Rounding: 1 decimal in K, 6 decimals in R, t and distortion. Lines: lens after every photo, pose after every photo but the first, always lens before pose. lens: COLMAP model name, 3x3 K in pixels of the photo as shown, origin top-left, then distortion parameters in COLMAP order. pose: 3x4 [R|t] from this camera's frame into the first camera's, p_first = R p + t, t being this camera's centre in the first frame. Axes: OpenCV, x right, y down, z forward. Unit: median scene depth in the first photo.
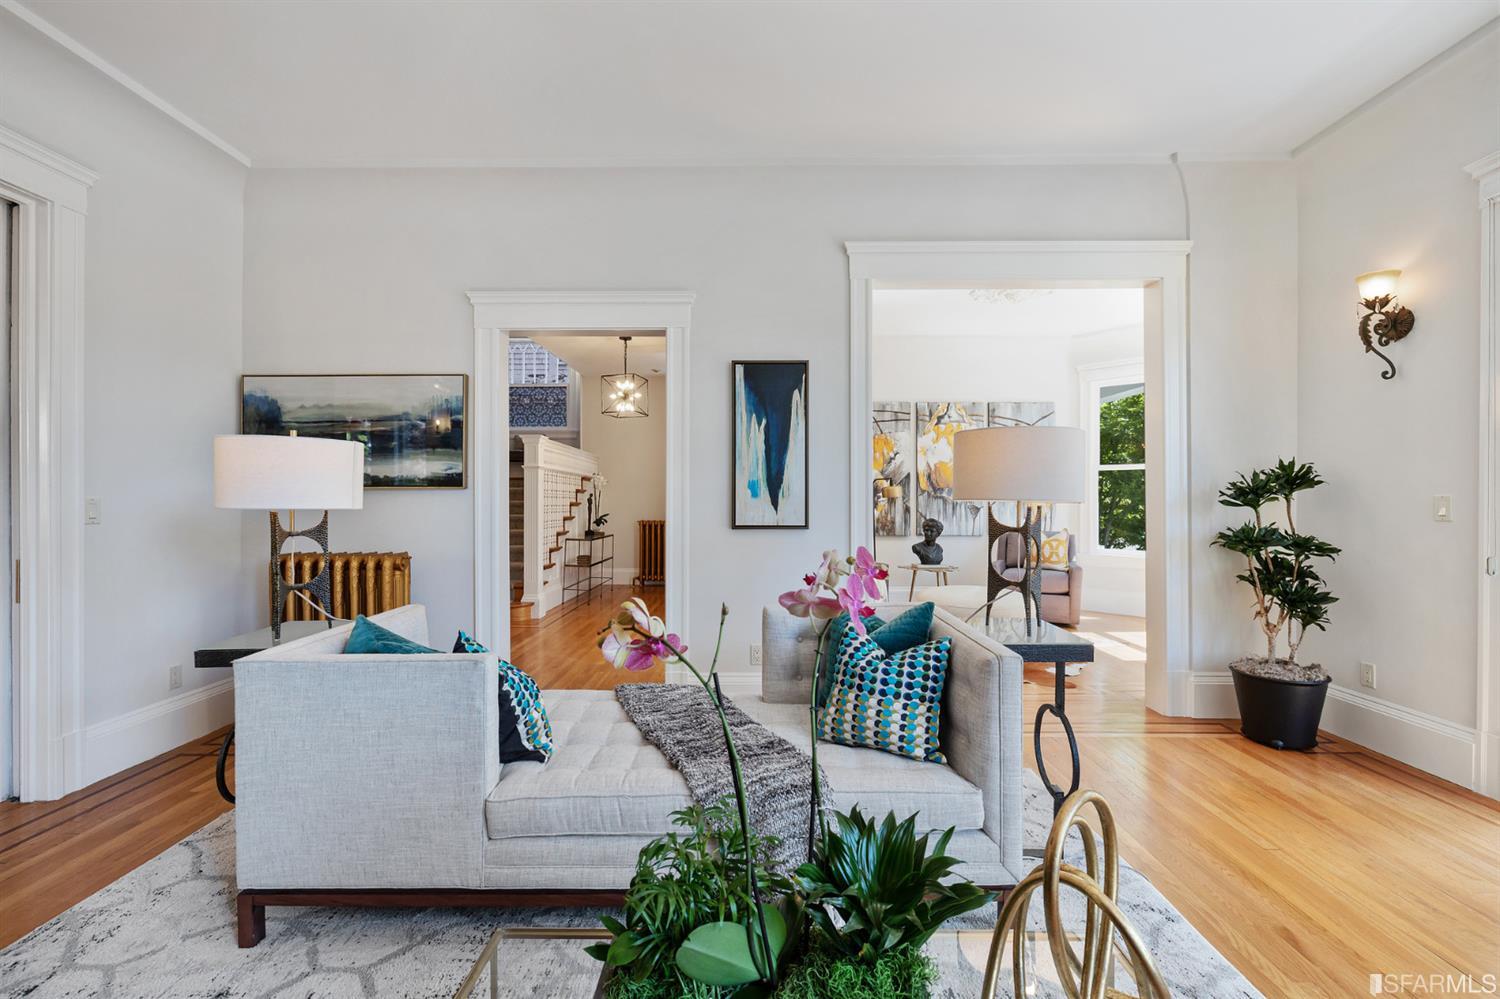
lens RADIAL K [[638.6, 0, 753.6], [0, 638.6, 503.5], [0, 0, 1]] dist [0.001803, 0.000411]
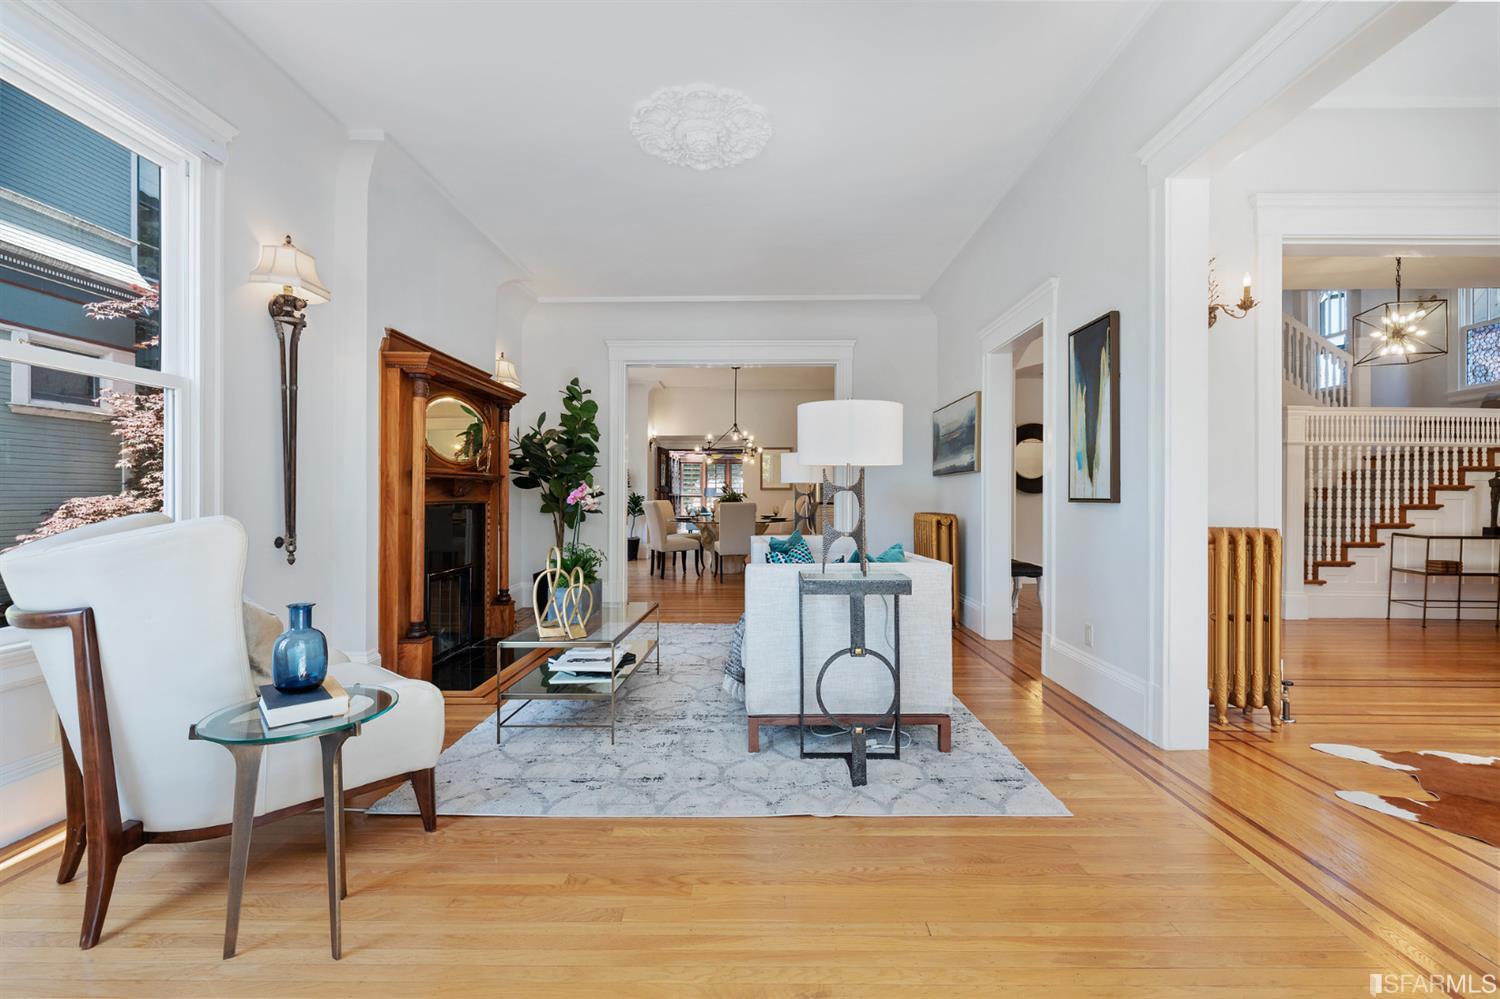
lens RADIAL K [[638.6, 0, 753.6], [0, 638.6, 503.5], [0, 0, 1]] dist [0.001803, 0.000411]
pose [[-0.005085, 0.007269, -0.999961, 0.953227], [-0.004588, 0.999963, 0.007292, 0.035733], [0.999977, 0.004625, -0.005051, 0.520618]]
